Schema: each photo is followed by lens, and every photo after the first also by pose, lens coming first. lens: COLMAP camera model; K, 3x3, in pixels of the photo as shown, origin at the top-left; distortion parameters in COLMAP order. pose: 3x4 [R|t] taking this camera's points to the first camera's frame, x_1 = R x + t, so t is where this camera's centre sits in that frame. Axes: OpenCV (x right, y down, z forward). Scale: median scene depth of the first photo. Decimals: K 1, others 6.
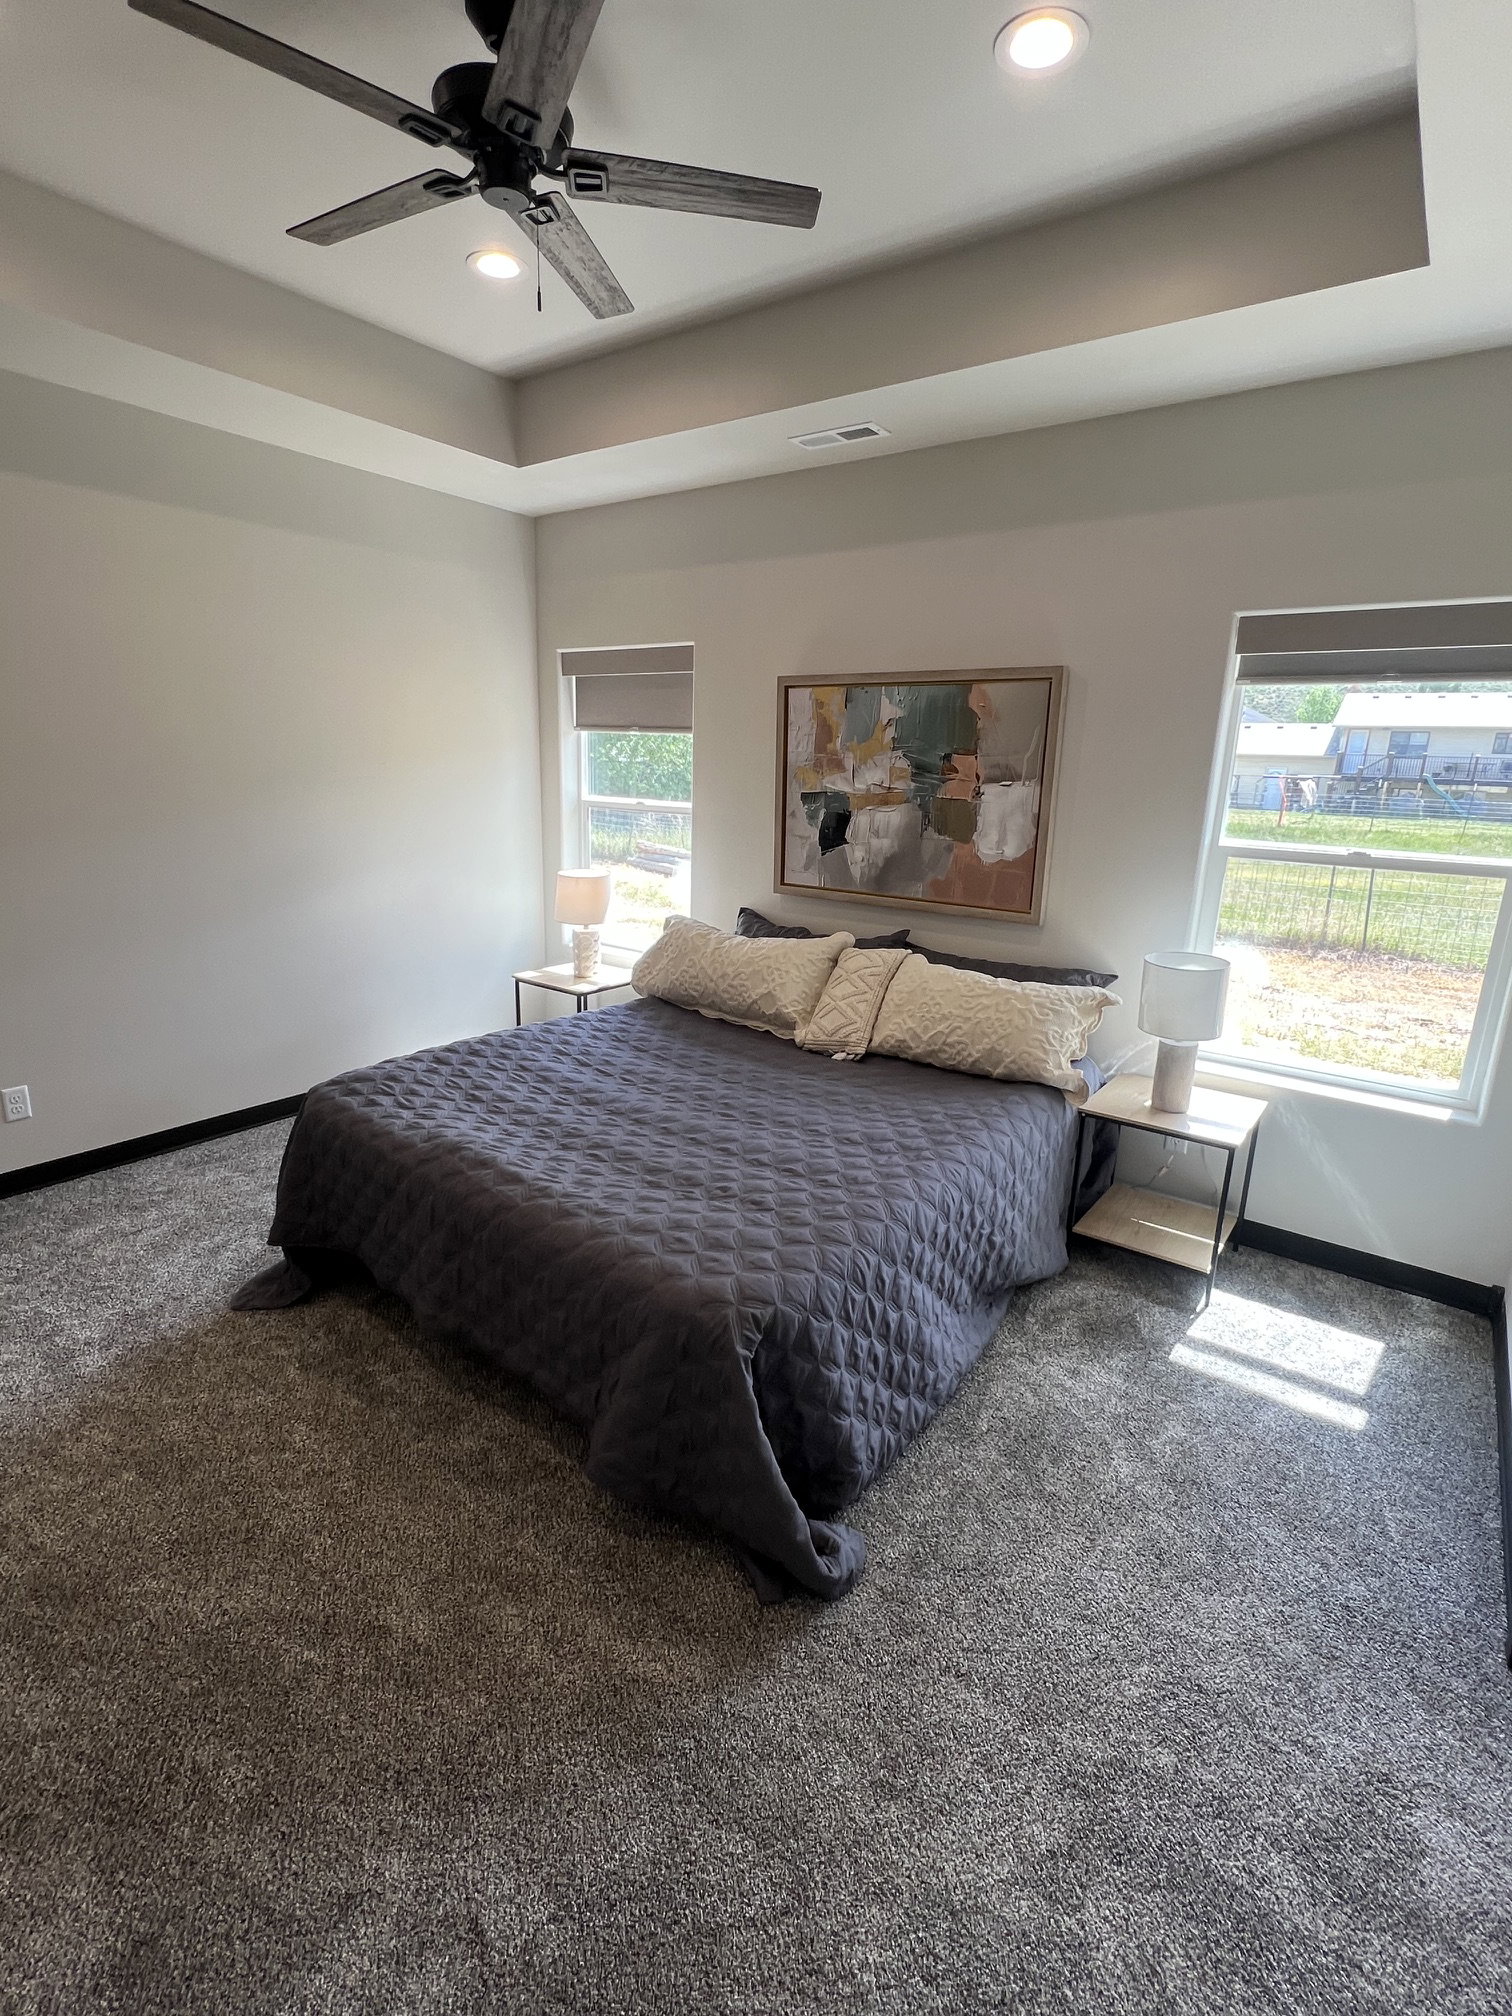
lens RADIAL K [[973.1, 0, 756.5], [0, 973.1, 1011.2], [0, 0, 1]] dist [0.001455, -0.000821]
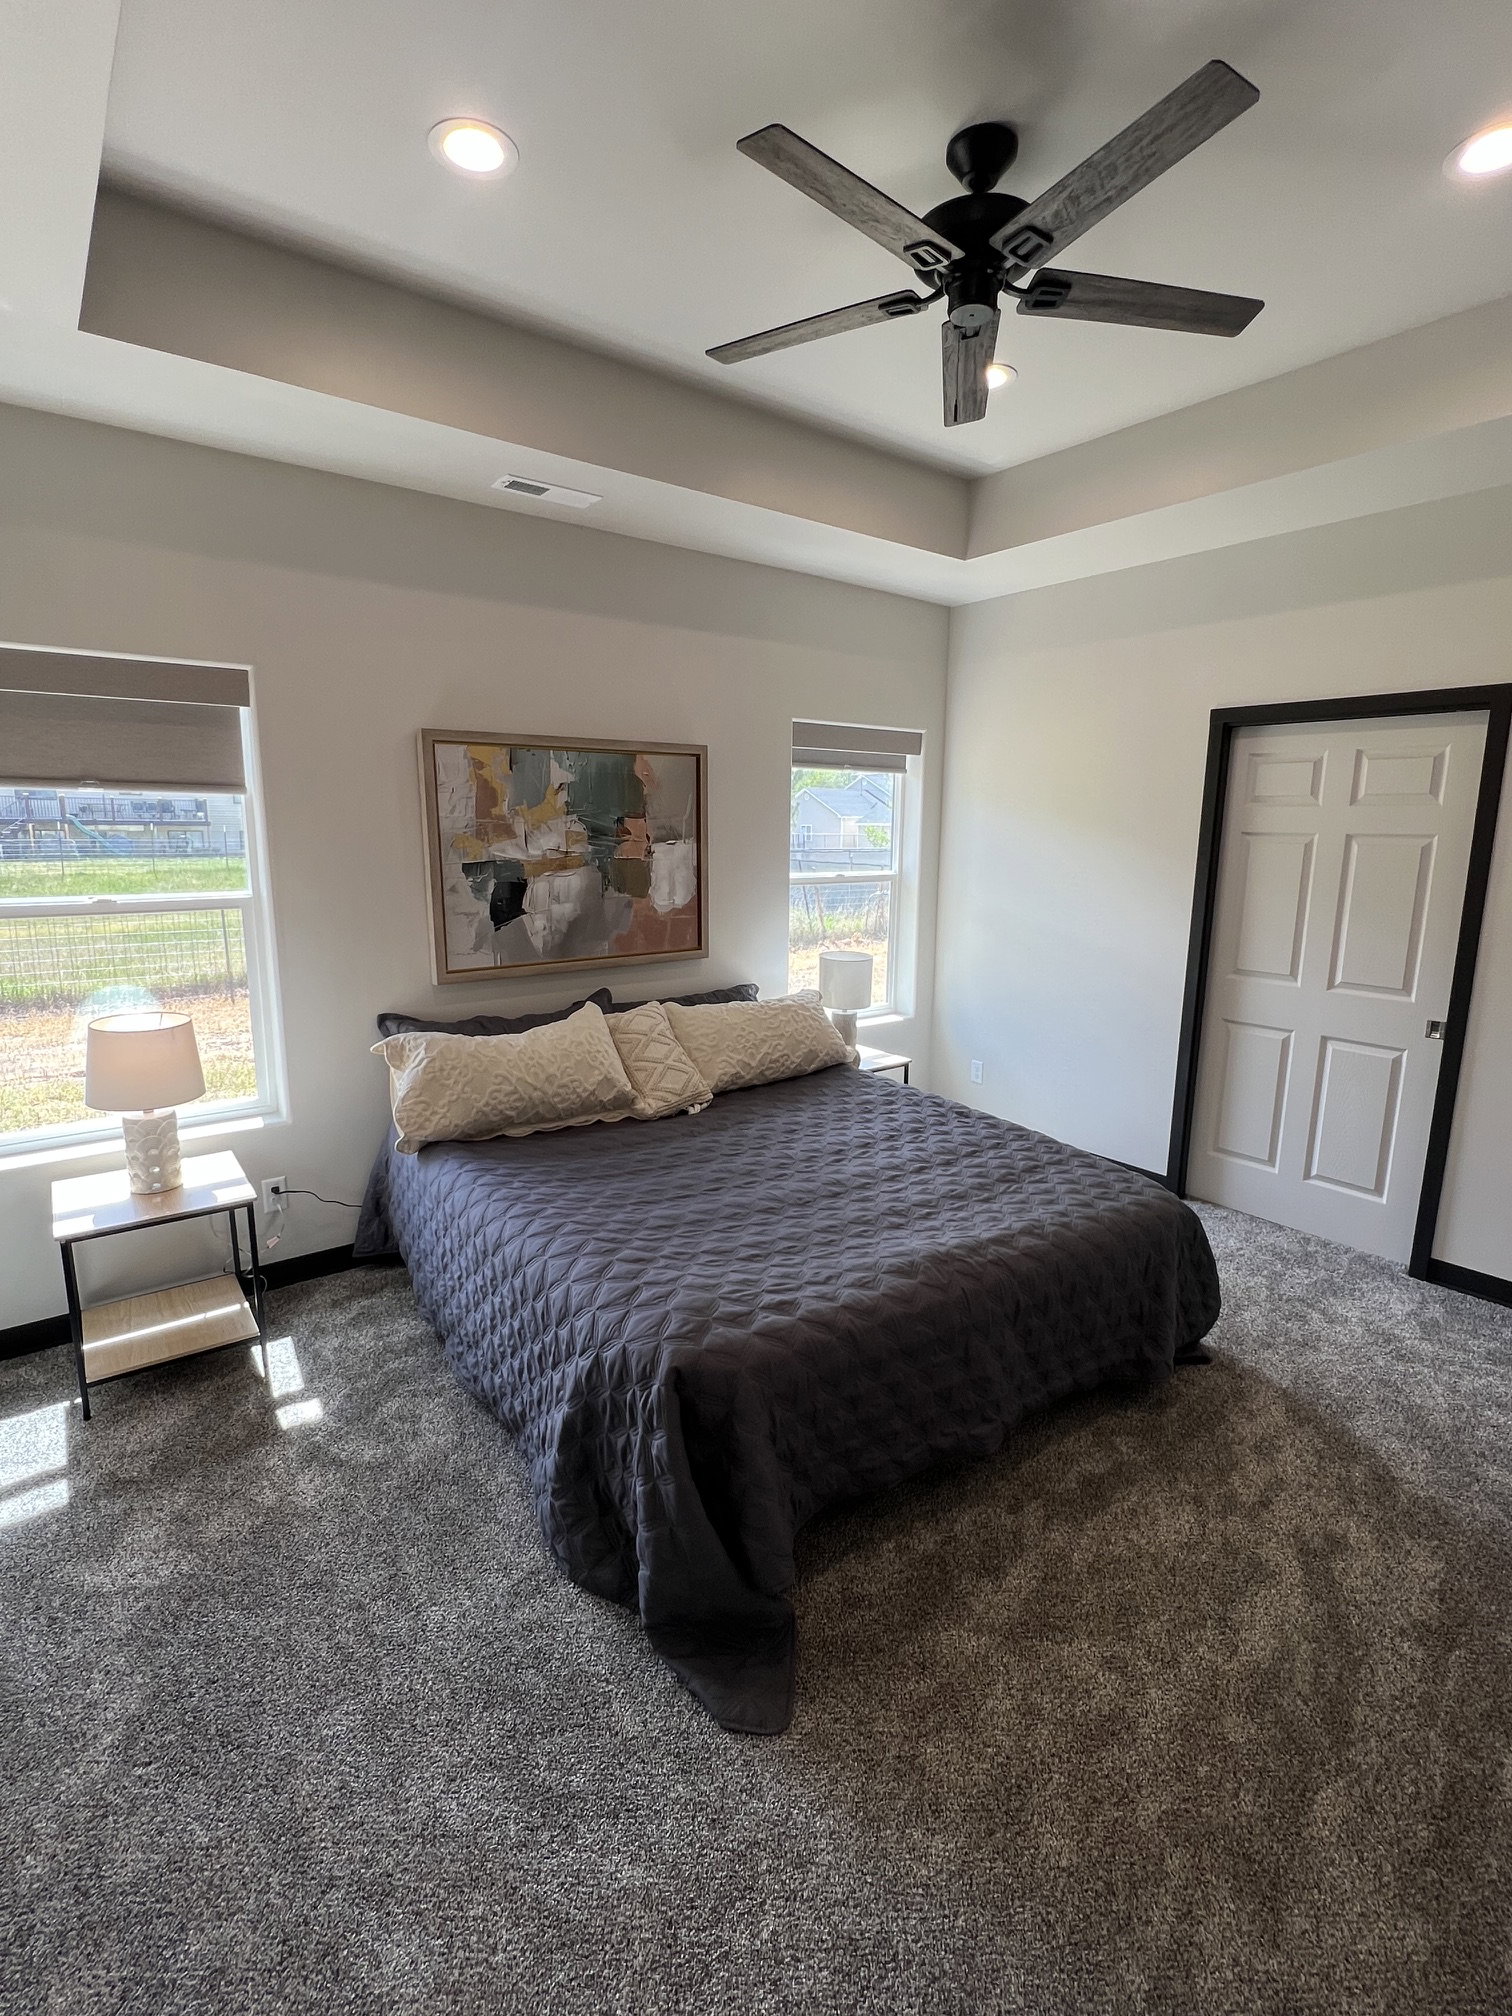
lens RADIAL K [[973.1, 0, 754.1], [0, 973.1, 1005.0], [0, 0, 1]] dist [0.001455, -0.000821]
pose [[0.258671, -0.201944, 0.944621, -0.779157], [0.246498, 0.959327, 0.137588, -0.170547], [-0.933985, 0.197257, 0.297928, 0.562286]]
